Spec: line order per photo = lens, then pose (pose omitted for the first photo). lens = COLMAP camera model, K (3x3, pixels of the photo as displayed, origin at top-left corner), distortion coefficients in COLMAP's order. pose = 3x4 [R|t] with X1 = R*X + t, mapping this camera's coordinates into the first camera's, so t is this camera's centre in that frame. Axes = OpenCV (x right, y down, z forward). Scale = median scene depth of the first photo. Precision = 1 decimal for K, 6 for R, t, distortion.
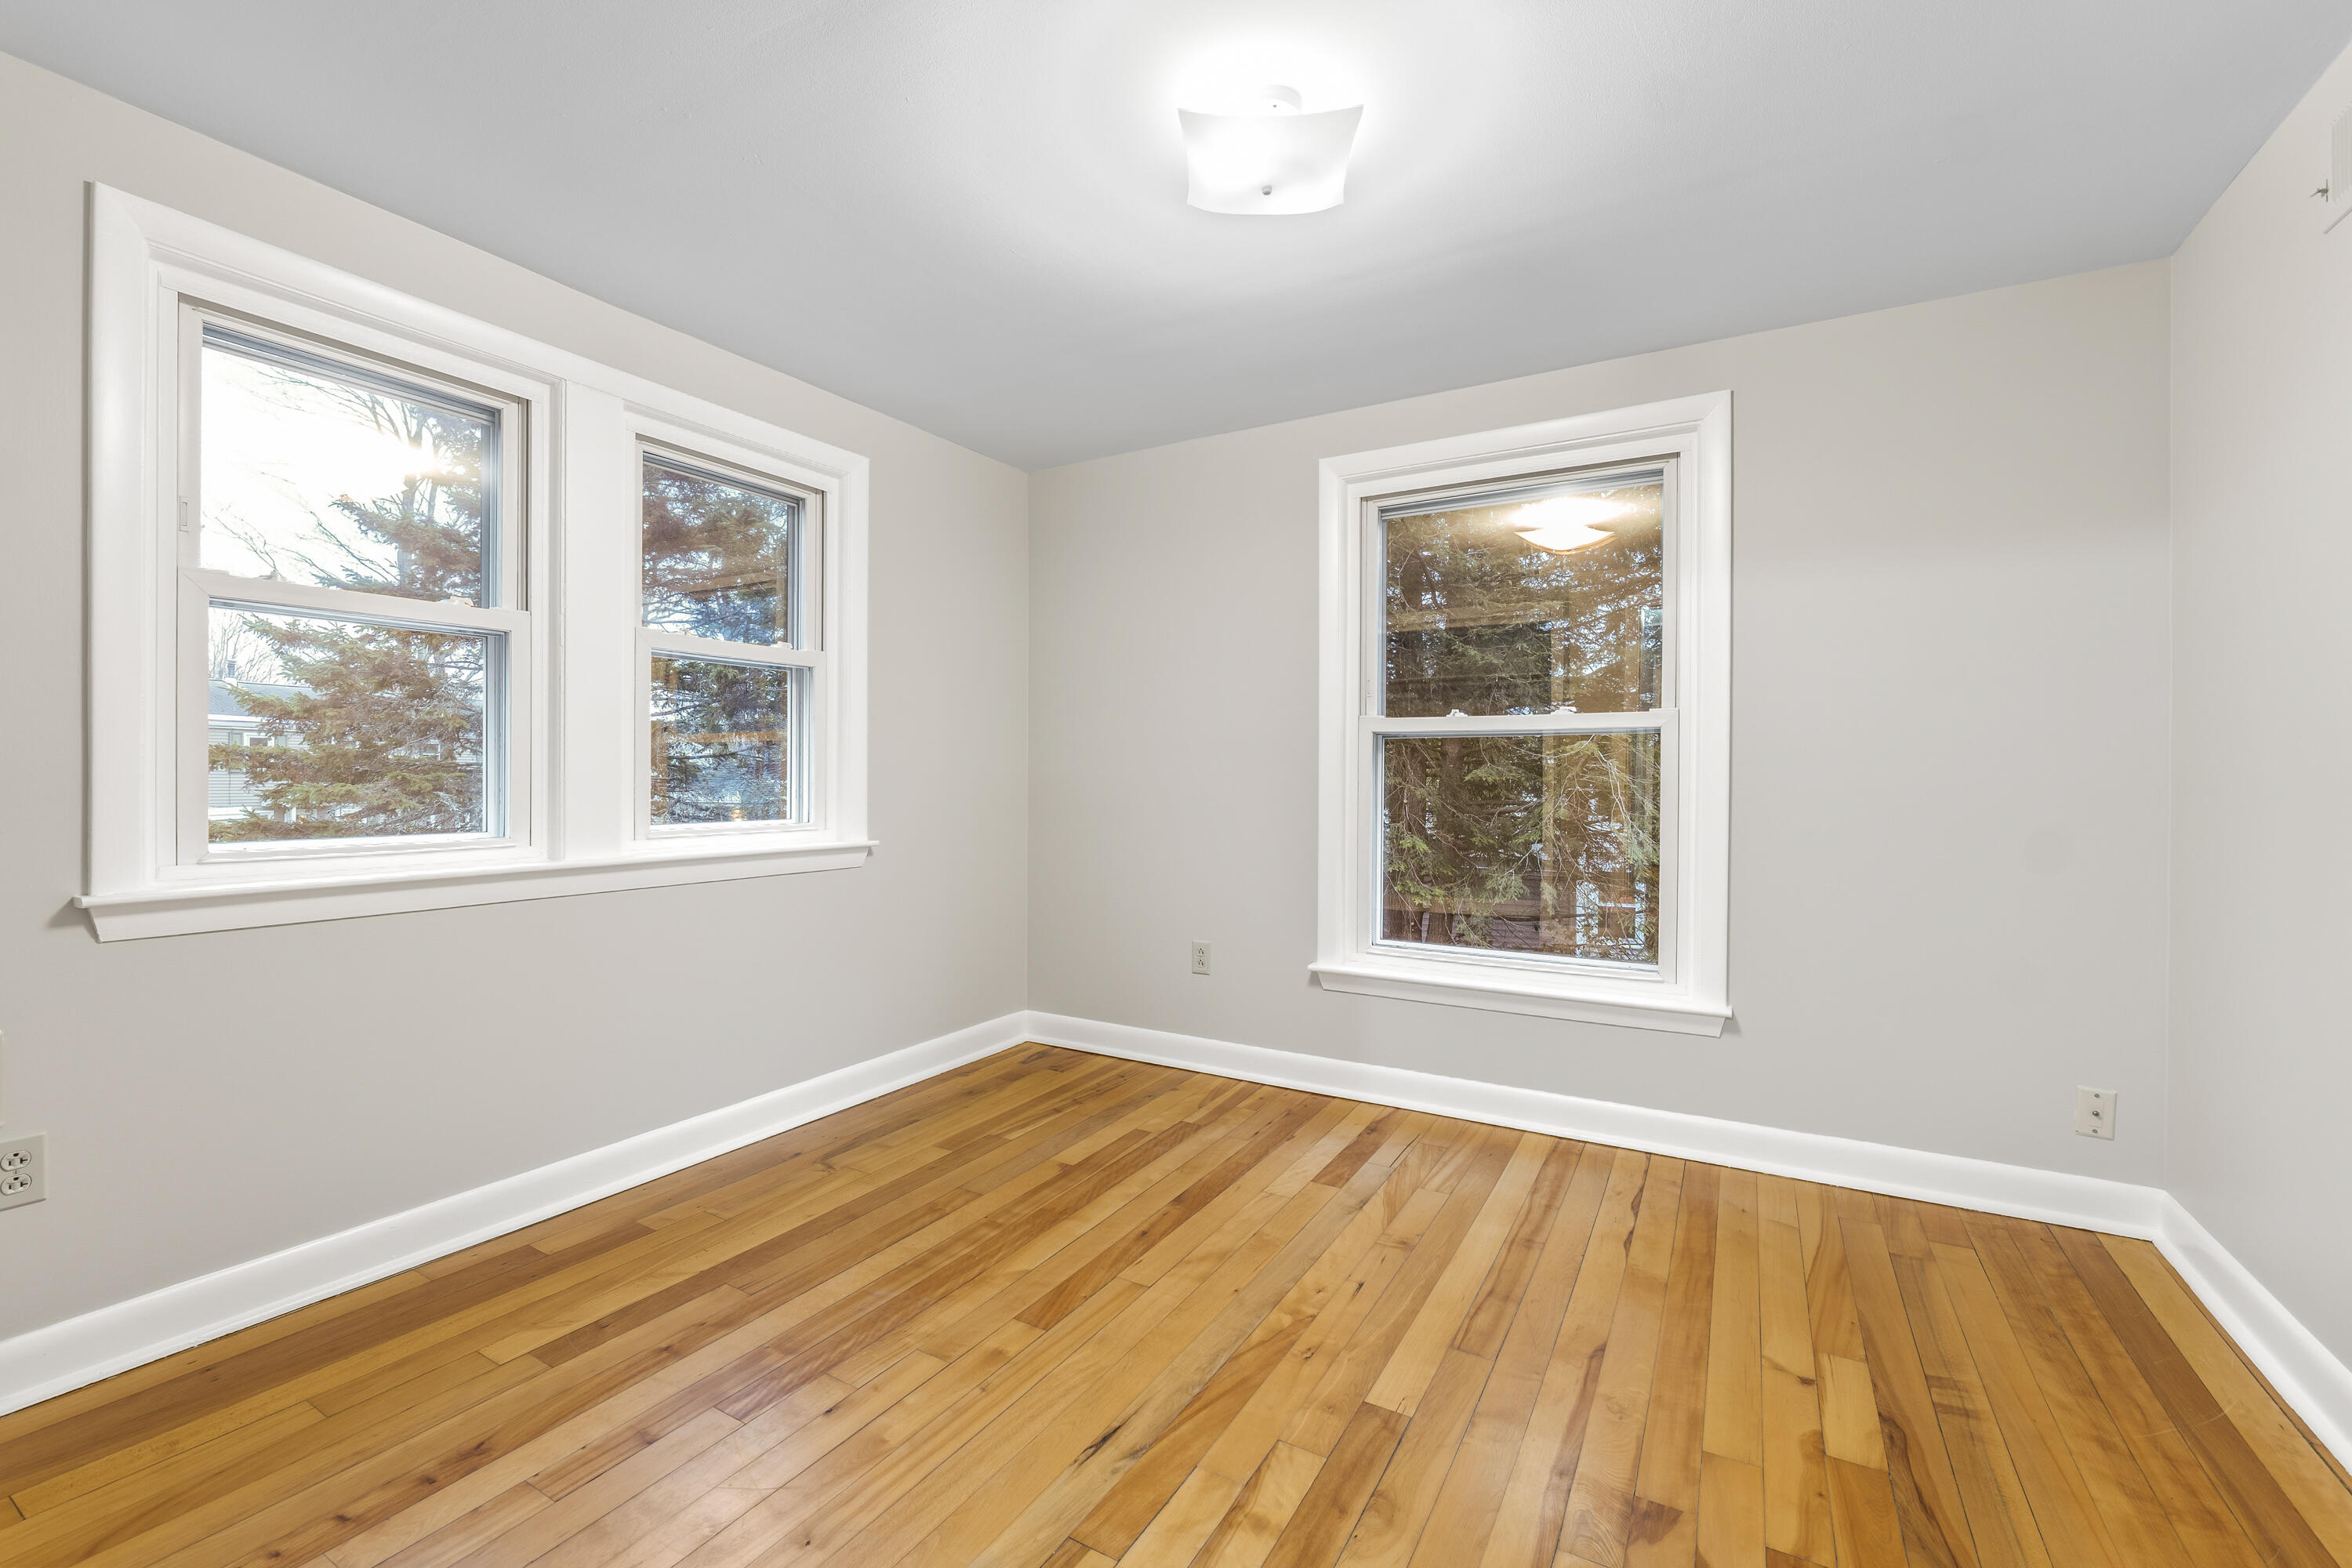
lens RADIAL K [[995.8, 0, 1176.0], [0, 995.8, 784.0], [0, 0, 1]] dist [0.001532, 0.000513]
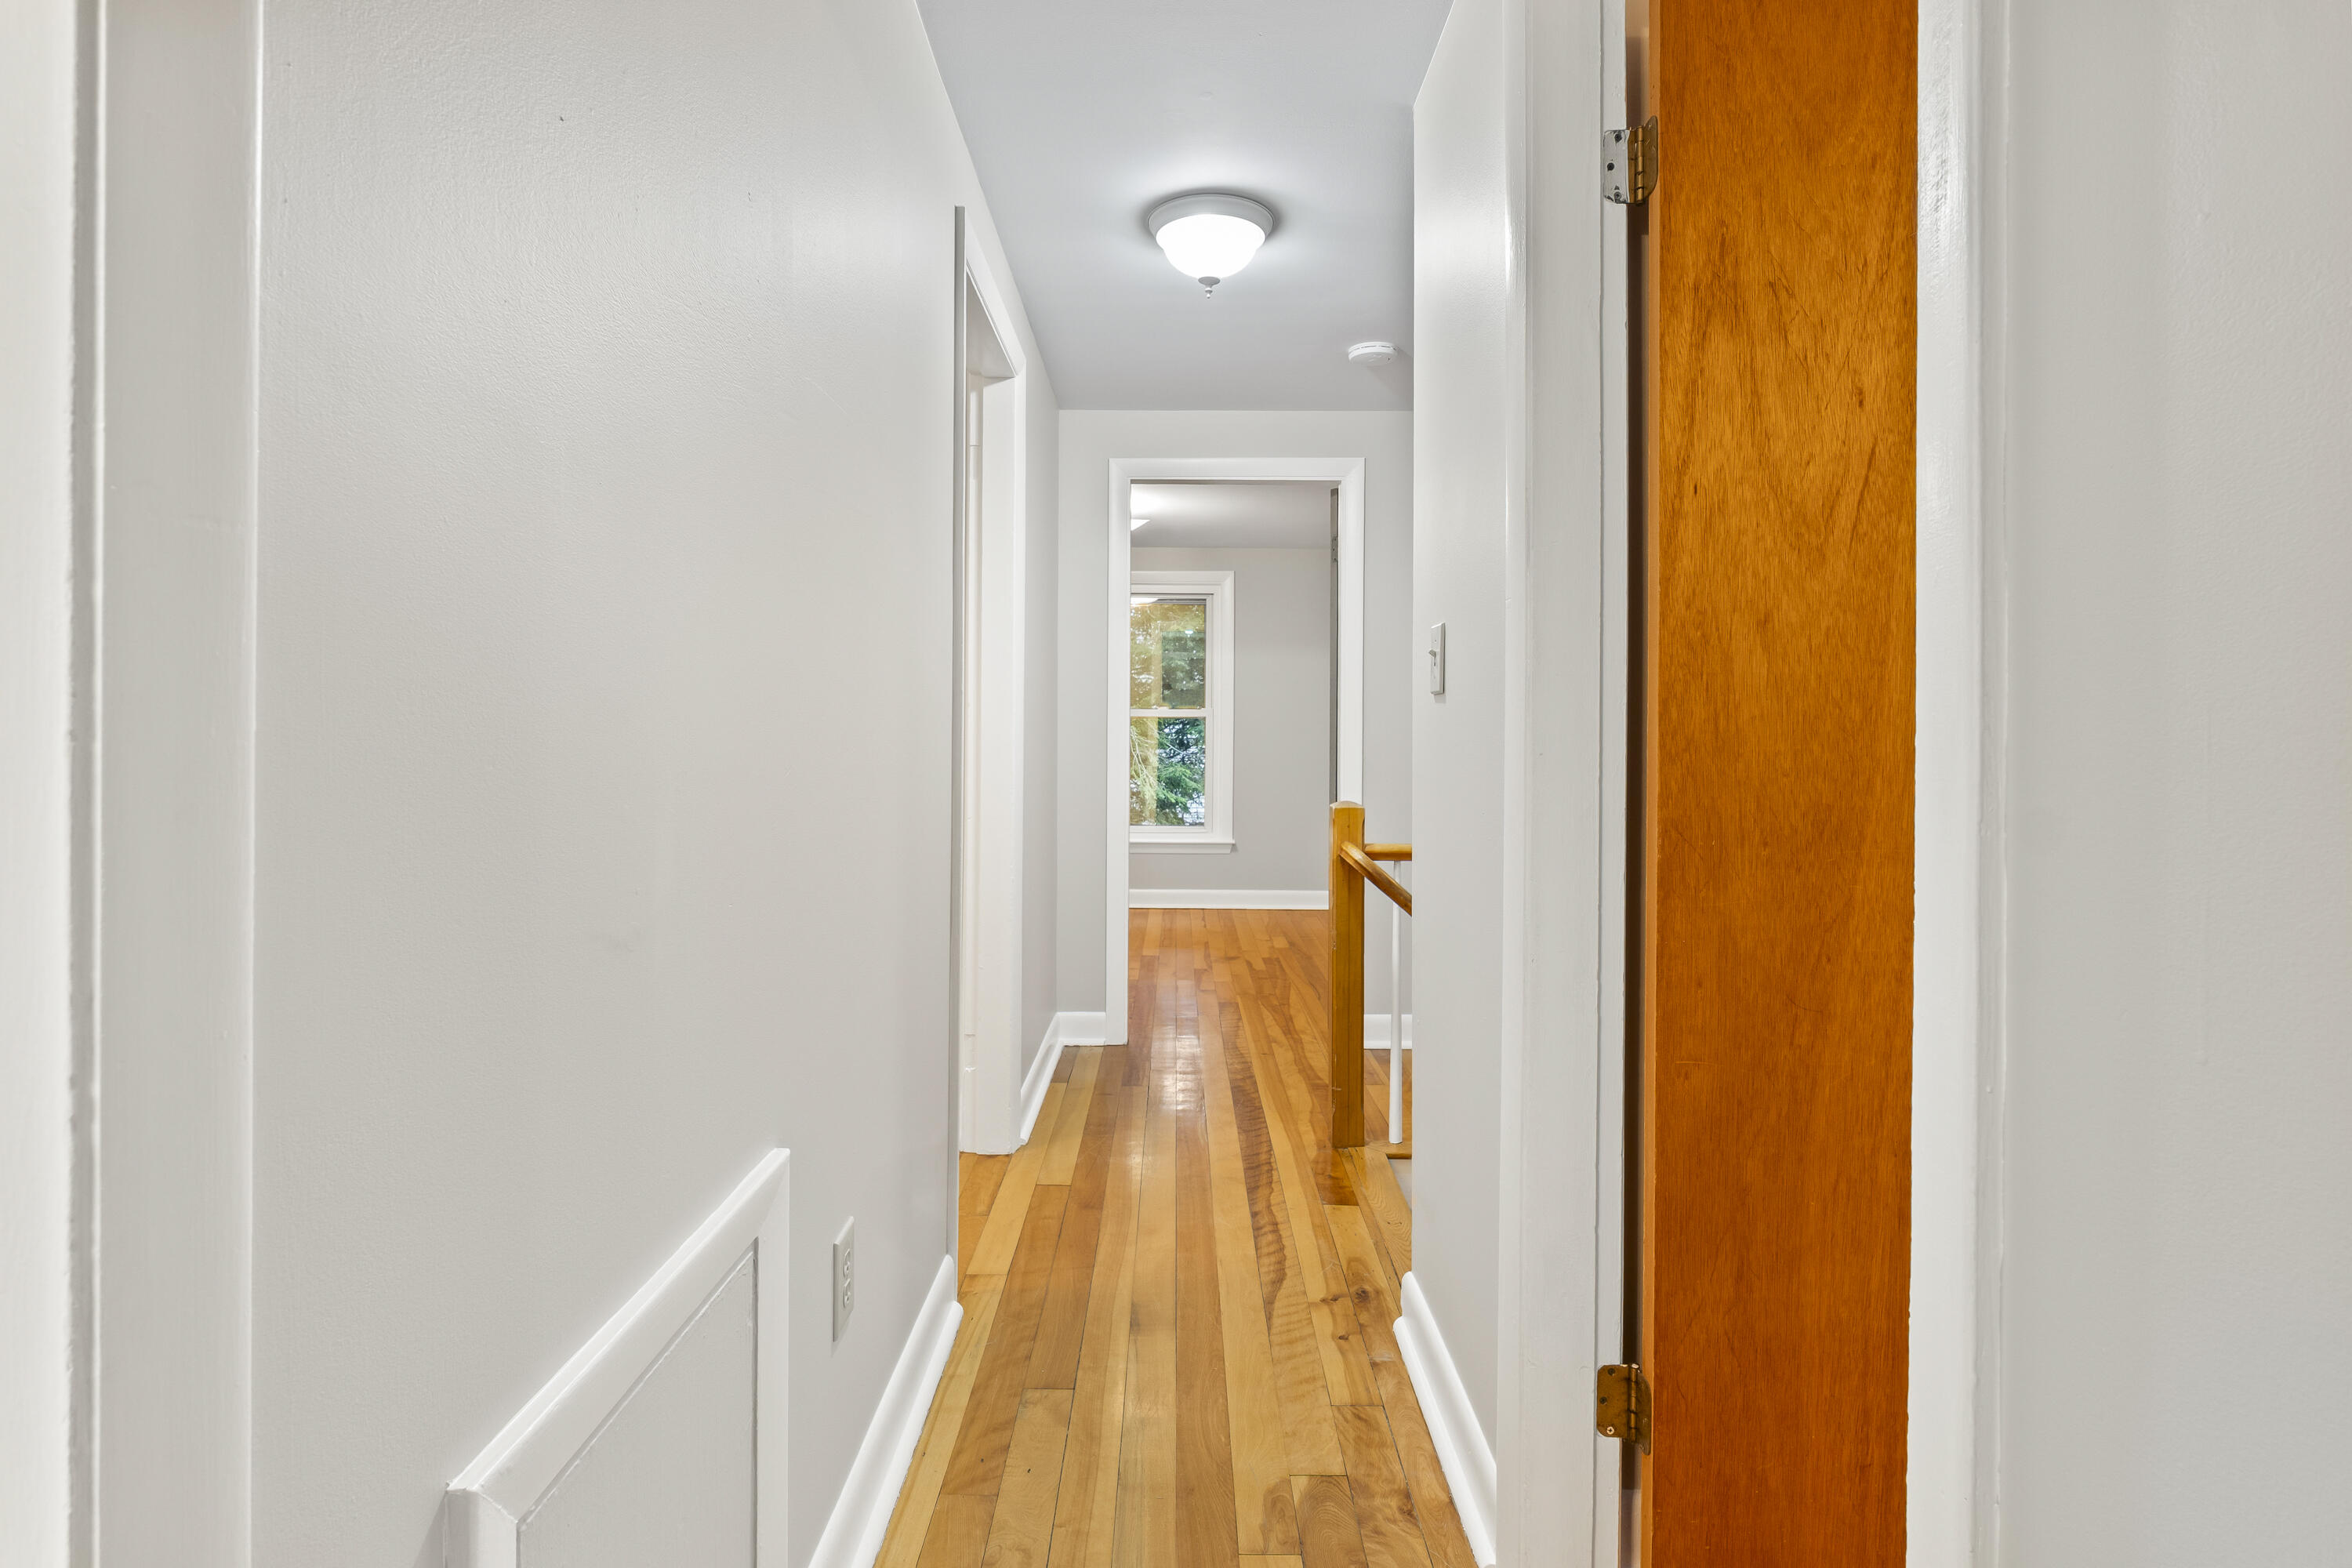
lens RADIAL K [[1200.0, 0, 1175.4], [0, 1200.0, 740.3], [0, 0, 1]] dist [-0.000118, -0.000011]
pose [[0.867160, 0.000977, 0.498029, -1.132778], [0.001176, 0.999991, -0.004009, 0.007646], [-0.498029, 0.004063, 0.867151, -1.605924]]
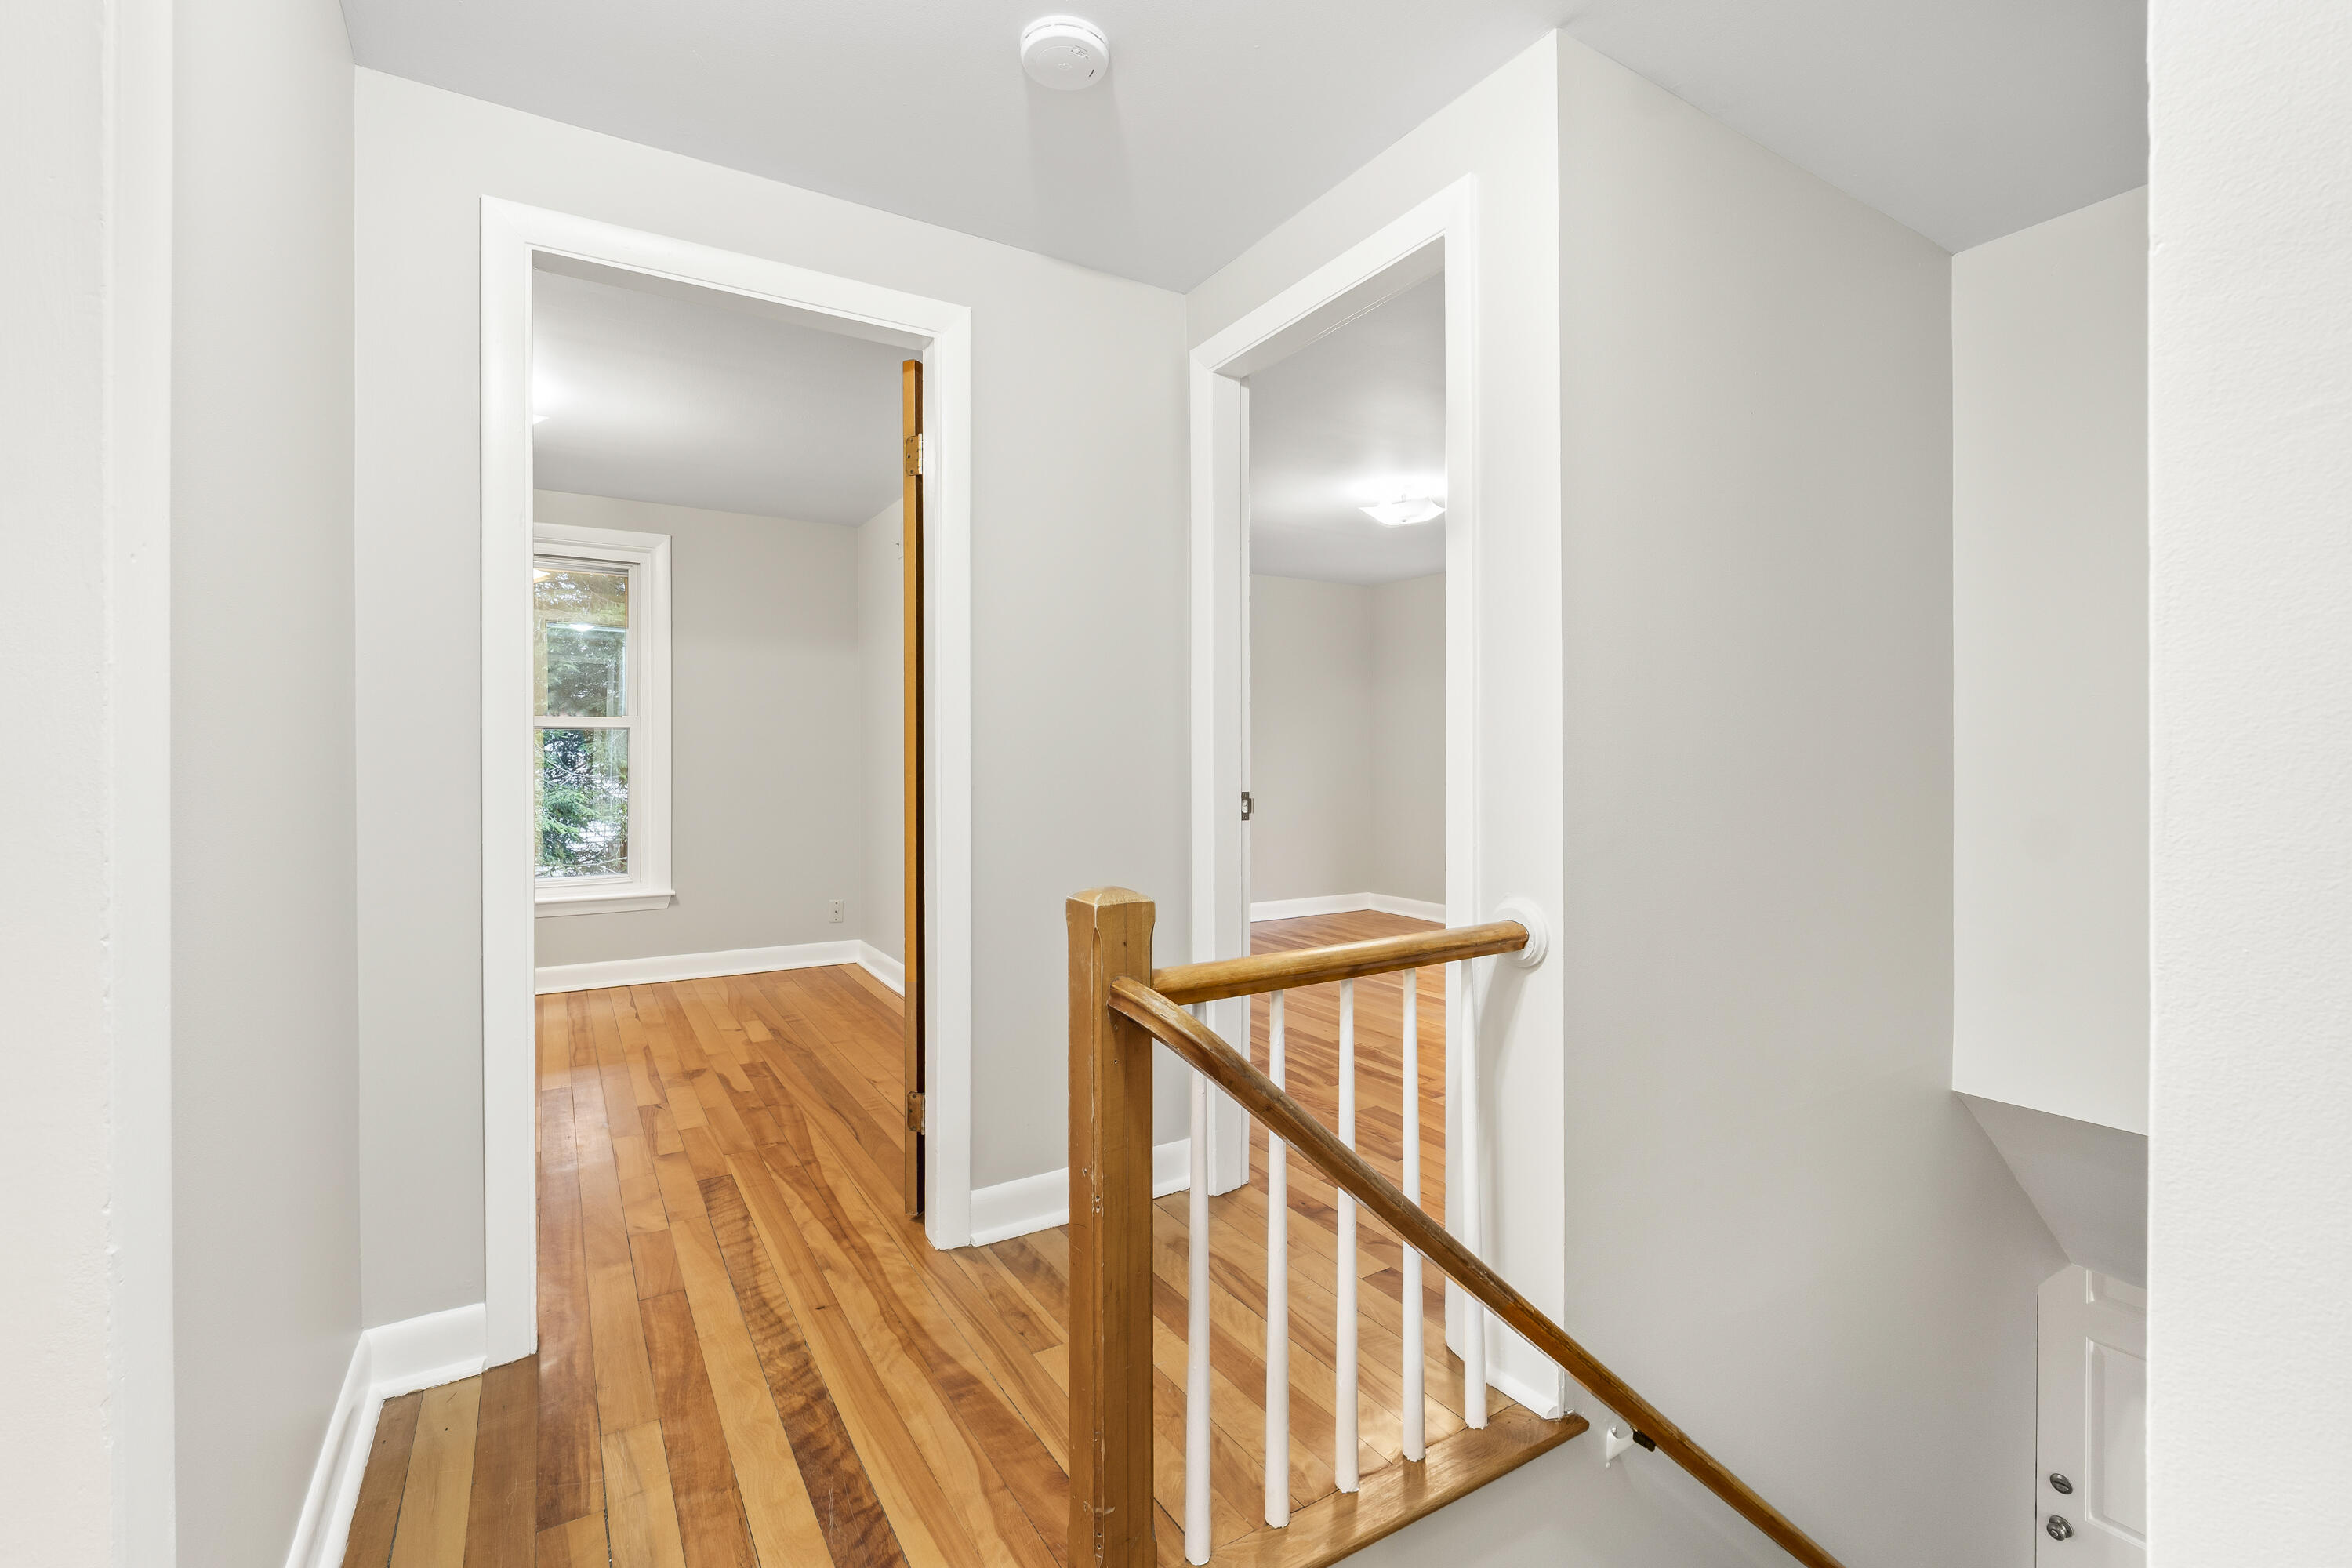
lens RADIAL K [[1037.3, 0, 1174.9], [0, 1037.3, 753.0], [0, 0, 1]] dist [0.001259, -0.000139]
pose [[0.481656, -0.002947, 0.876355, -0.735450], [0.011327, 0.999932, -0.002862, 0.001373], [-0.876287, 0.011305, 0.481657, -0.774384]]
